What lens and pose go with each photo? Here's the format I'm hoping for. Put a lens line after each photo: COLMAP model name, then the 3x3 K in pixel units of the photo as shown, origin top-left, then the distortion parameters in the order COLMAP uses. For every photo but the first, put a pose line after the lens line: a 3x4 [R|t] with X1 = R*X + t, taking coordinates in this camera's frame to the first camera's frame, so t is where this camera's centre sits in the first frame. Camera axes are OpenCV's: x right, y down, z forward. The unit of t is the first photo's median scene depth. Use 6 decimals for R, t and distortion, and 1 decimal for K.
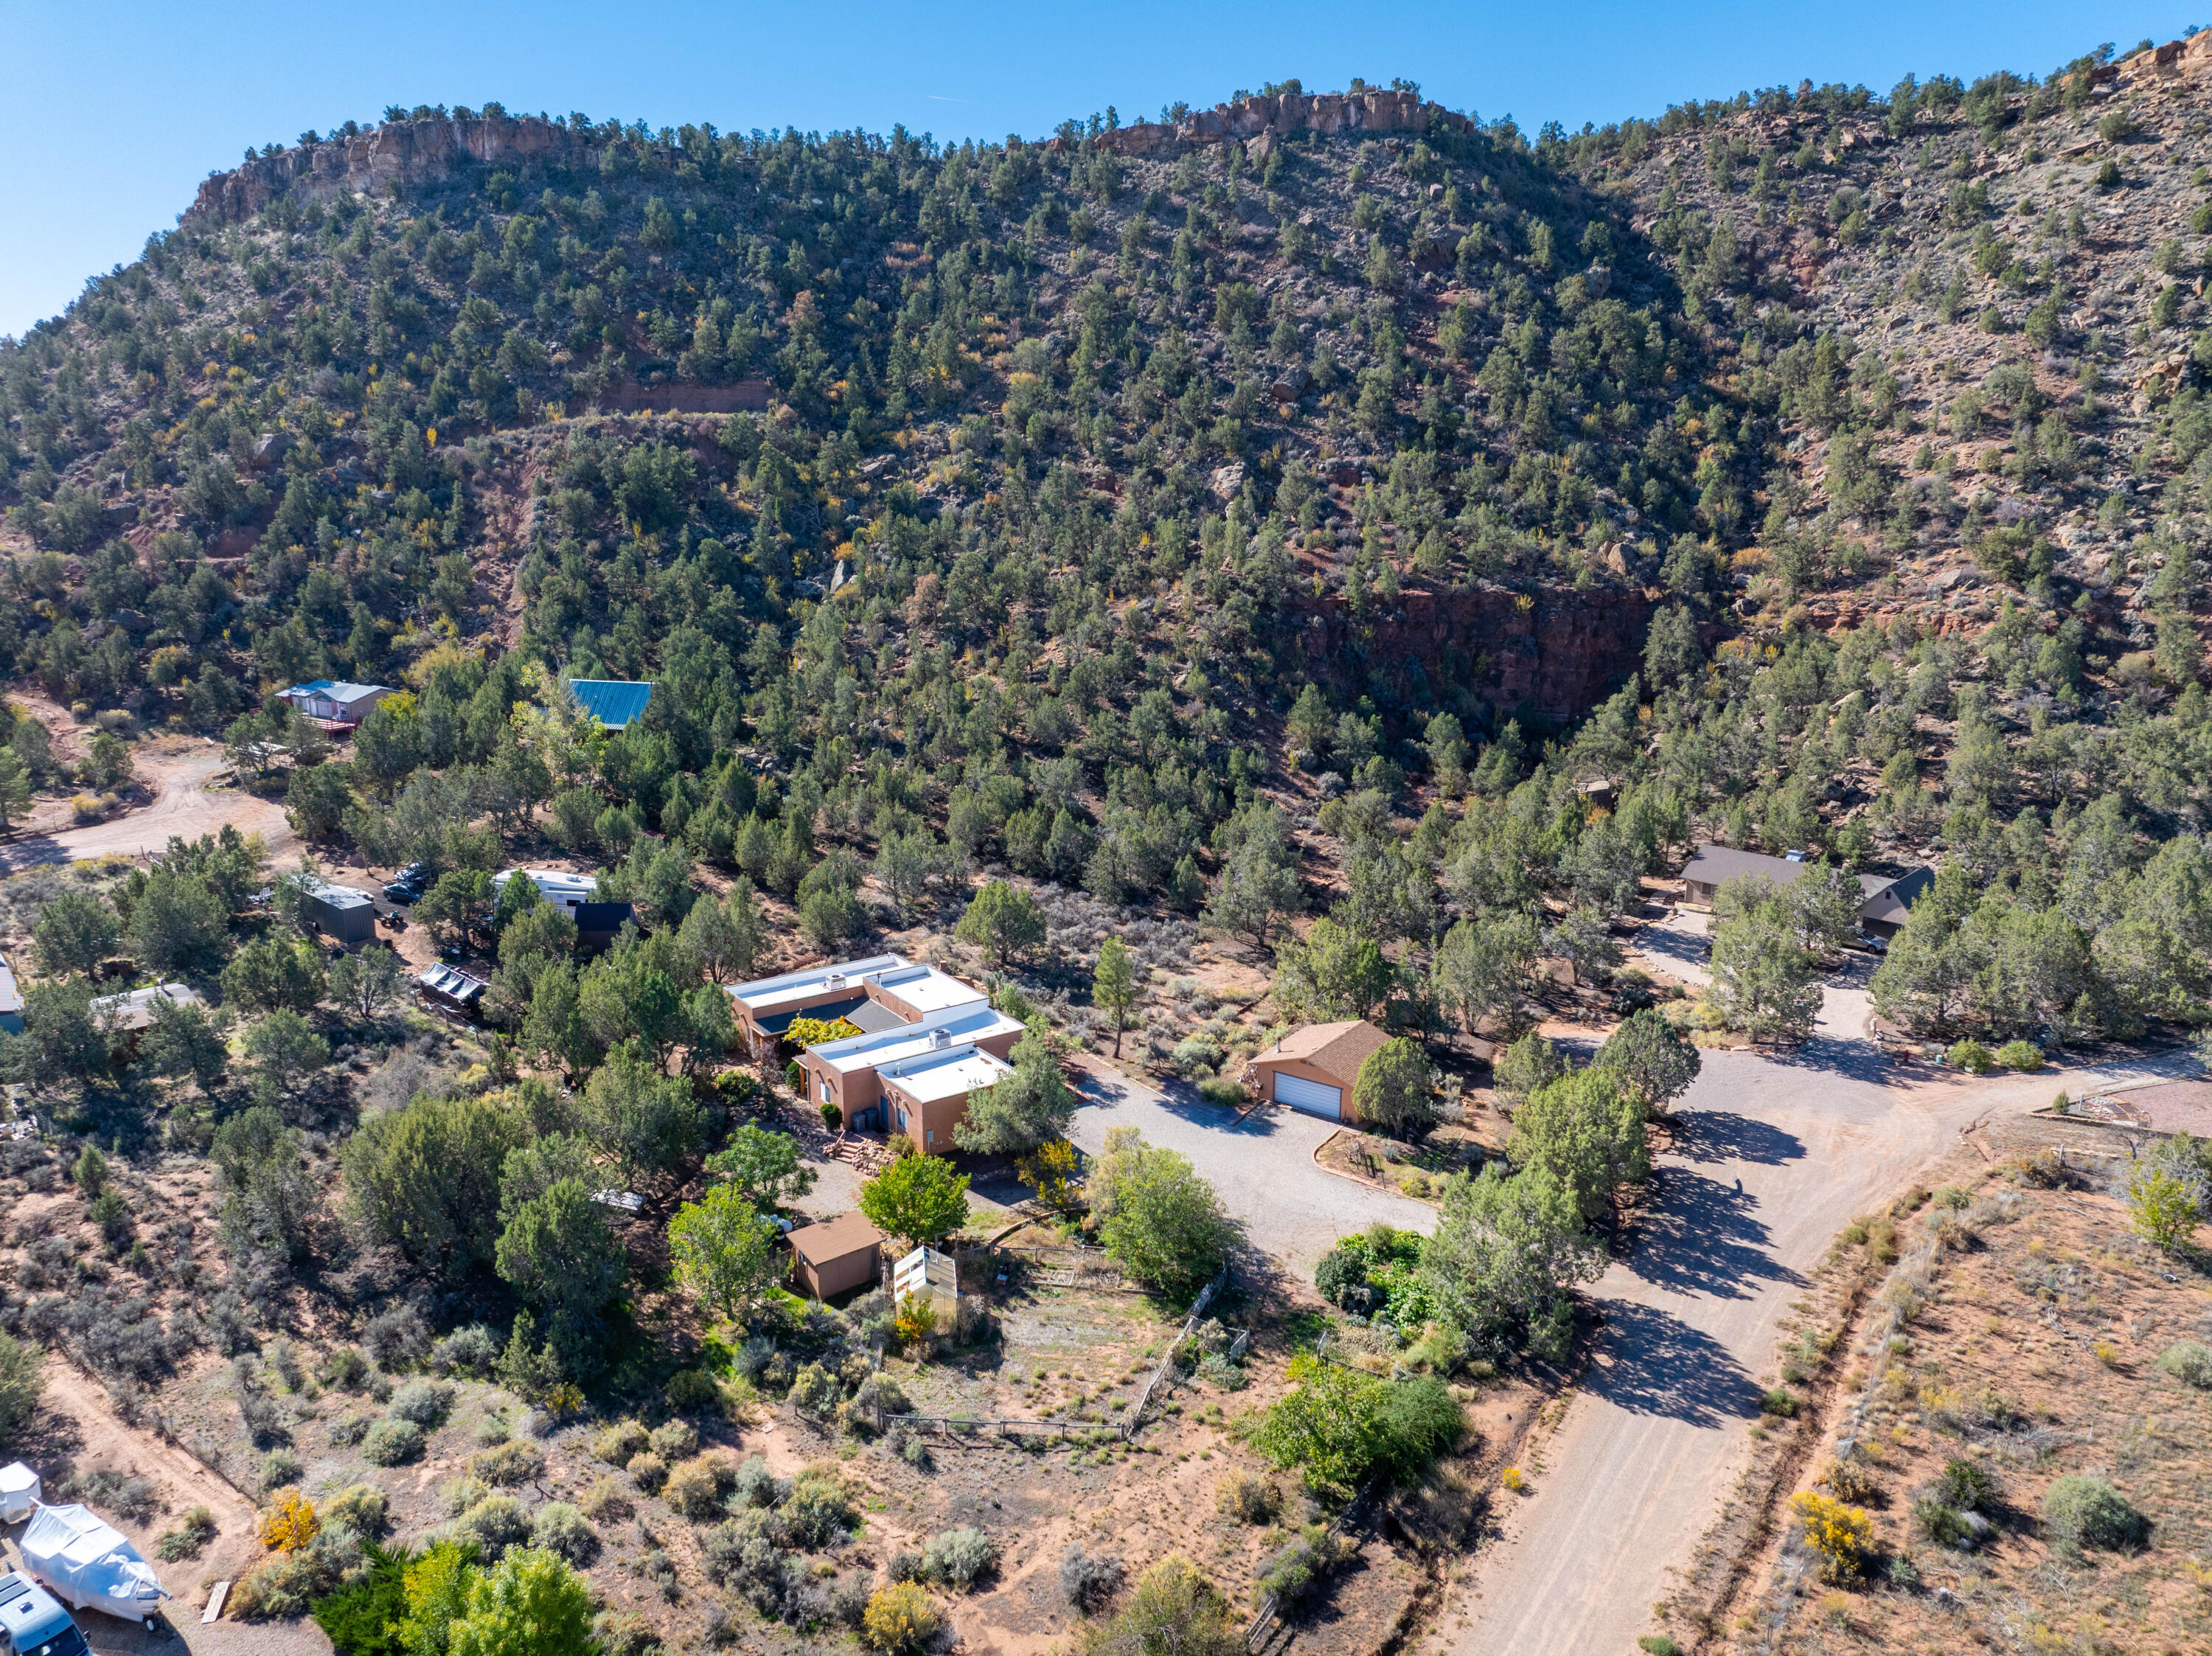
lens RADIAL K [[1566.4, 0, 1106.0], [0, 1566.4, 828.0], [0, 0, 1]] dist [-0.046599, 0.011967]
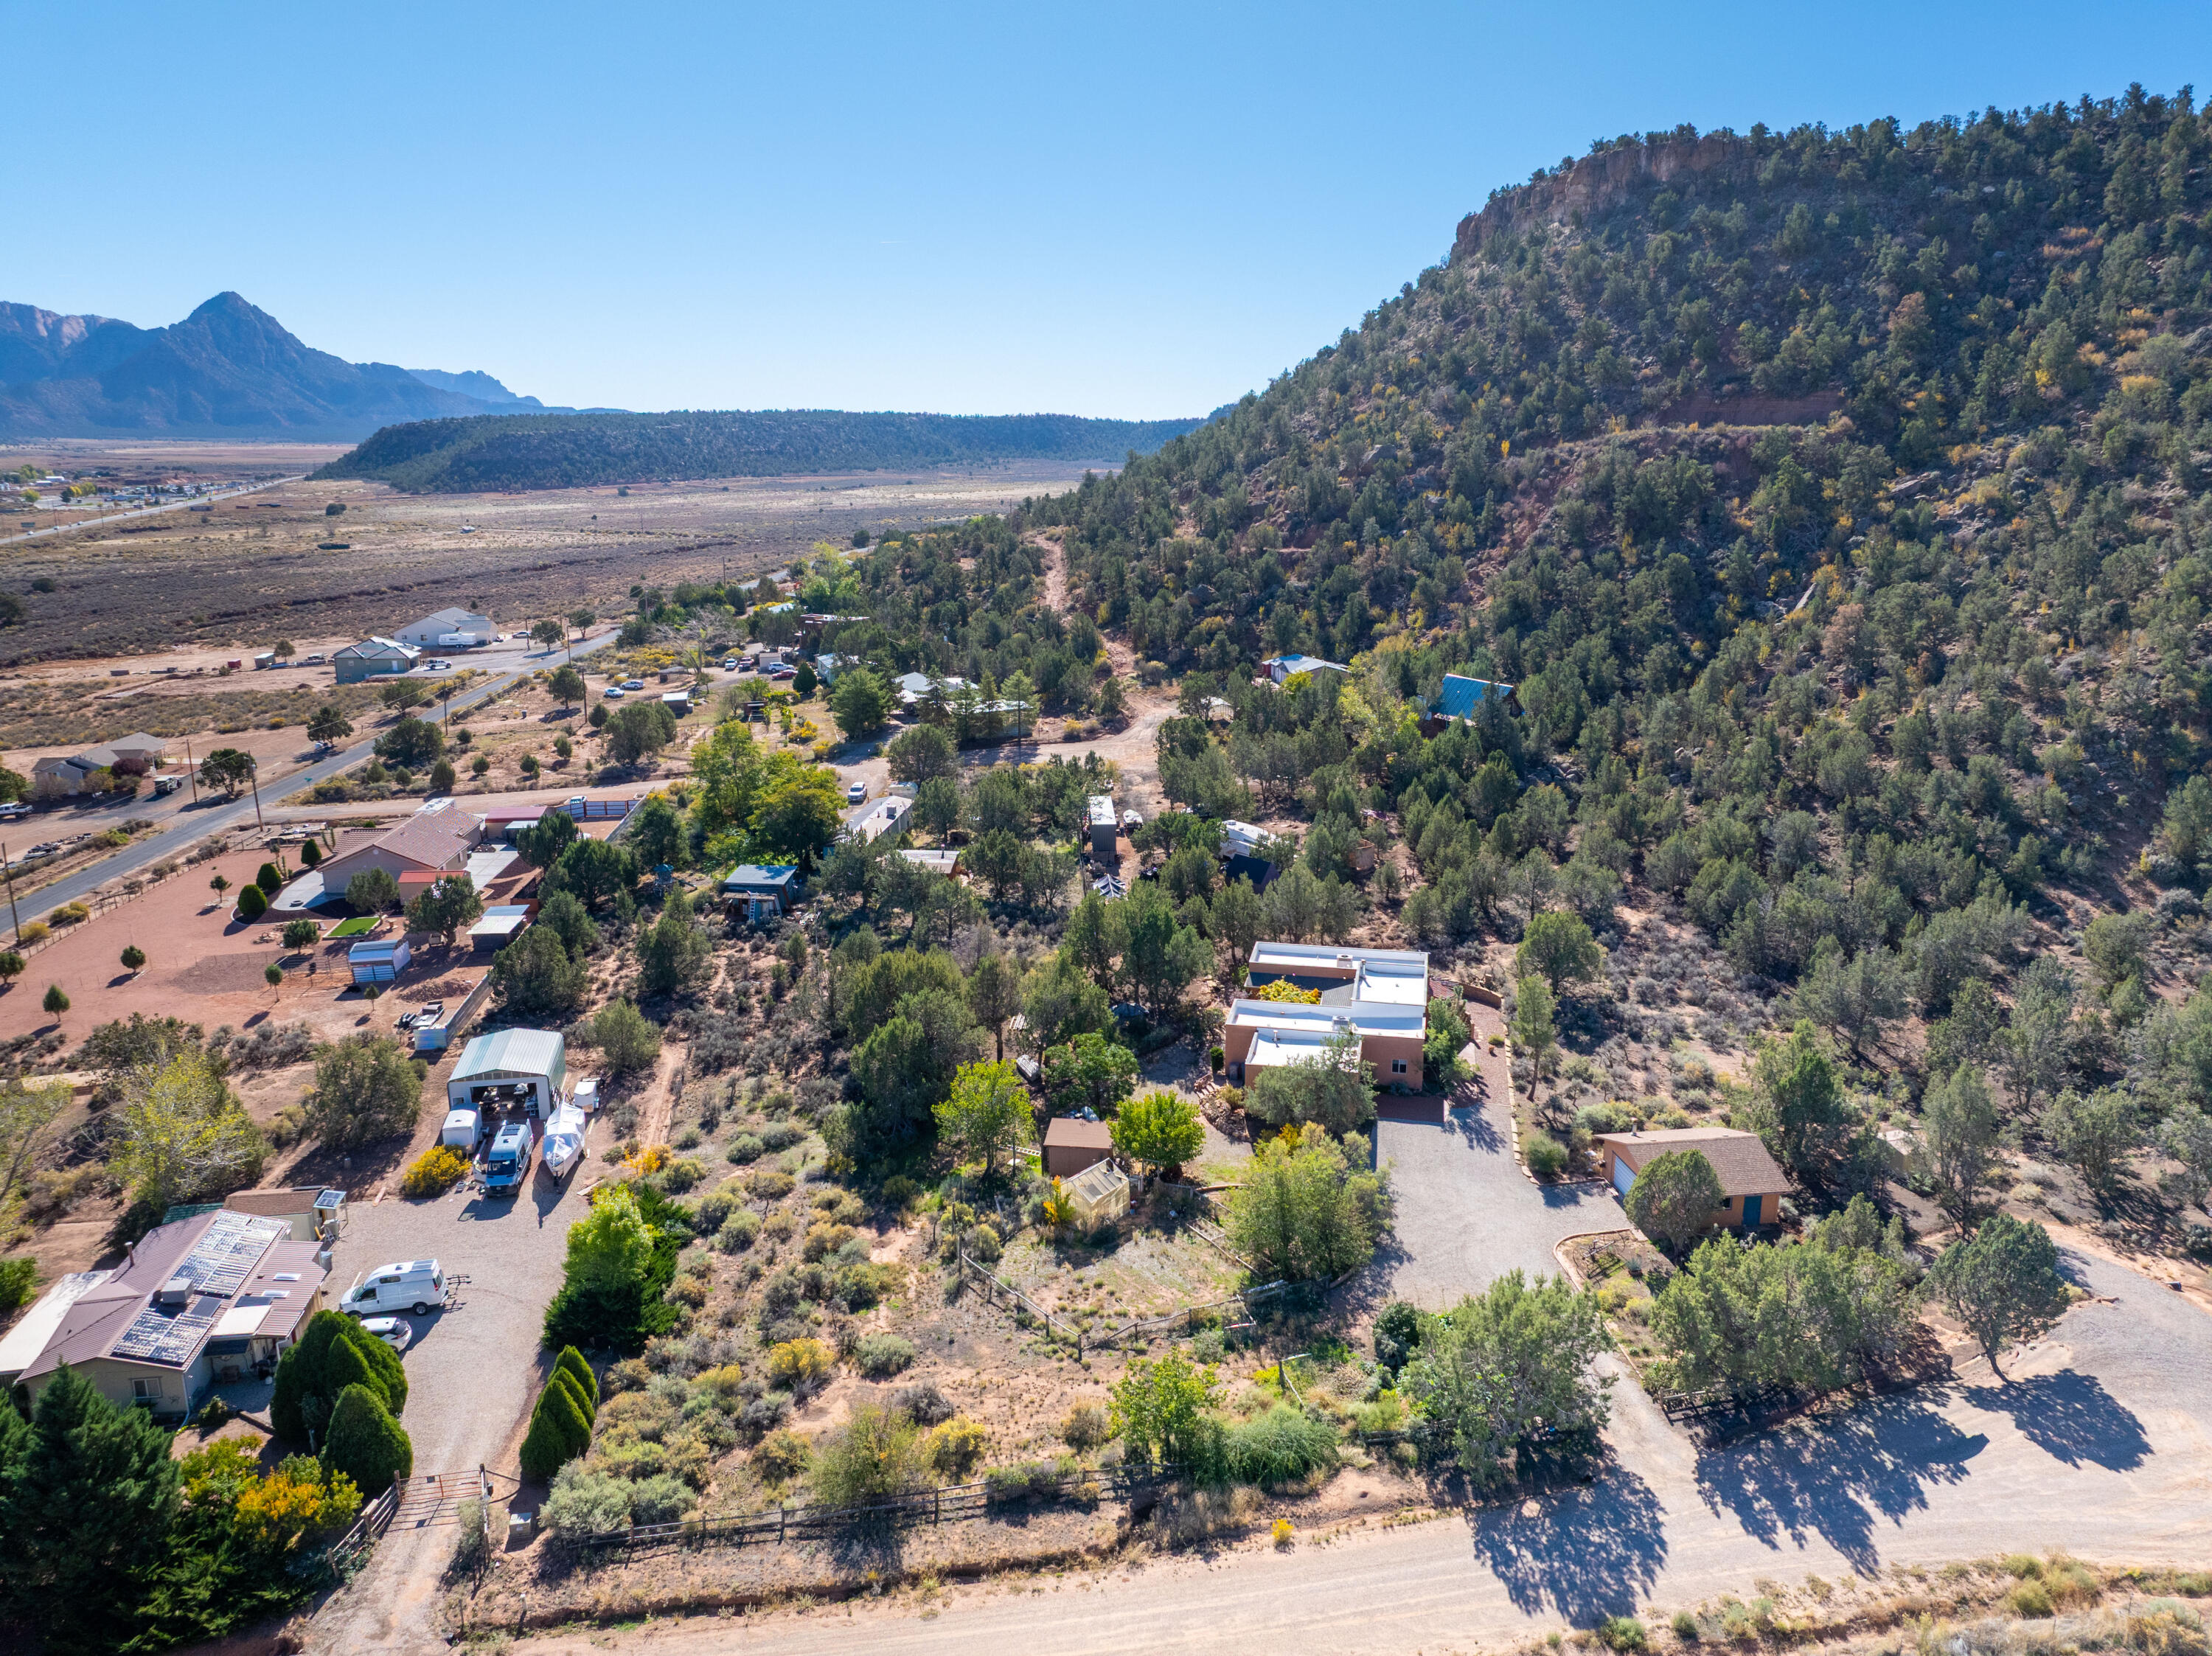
lens RADIAL K [[1566.4, 0, 1106.0], [0, 1566.4, 828.0], [0, 0, 1]] dist [-0.046599, 0.011967]
pose [[0.673077, 0.169288, -0.719936, 0.652584], [-0.170531, 0.982744, 0.071653, -0.056696], [0.719643, 0.074543, 0.690331, 0.162267]]
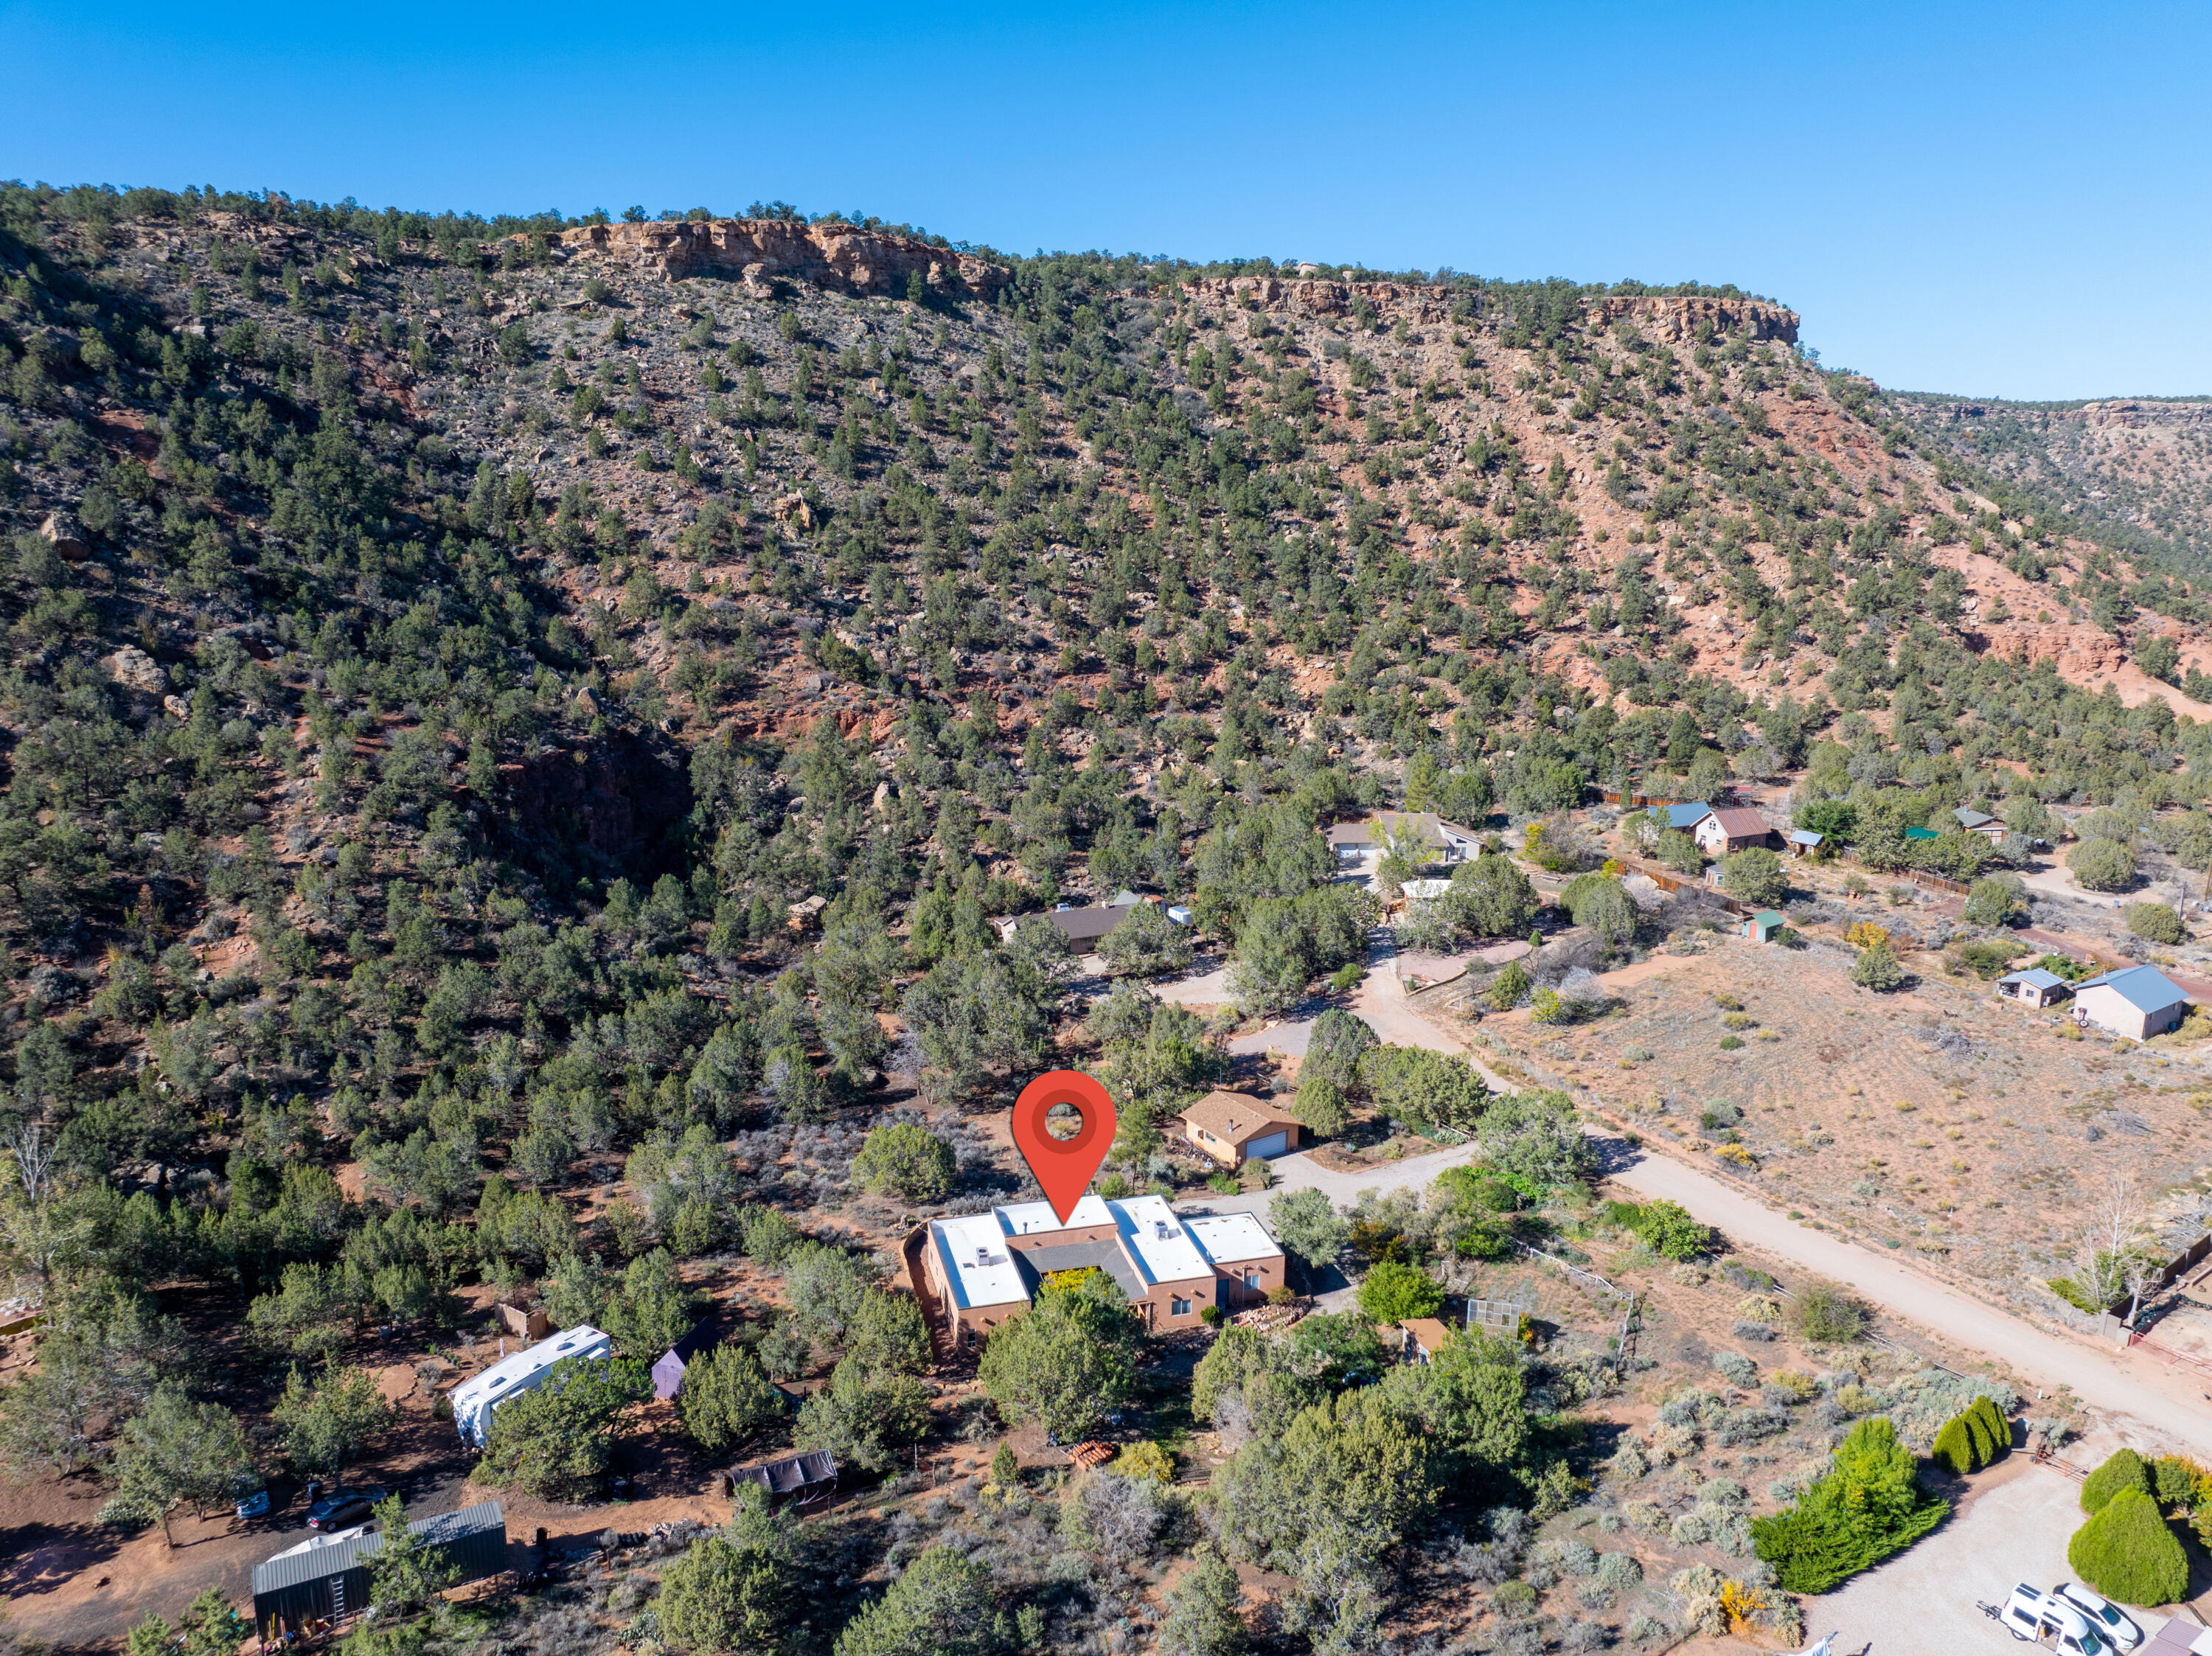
lens RADIAL K [[1566.4, 0, 1106.0], [0, 1566.4, 828.0], [0, 0, 1]] dist [-0.046599, 0.011967]
pose [[0.312683, -0.201697, 0.928196, -1.453111], [0.194284, 0.970116, 0.145357, -0.427814], [-0.929776, 0.134883, 0.342525, 0.742694]]
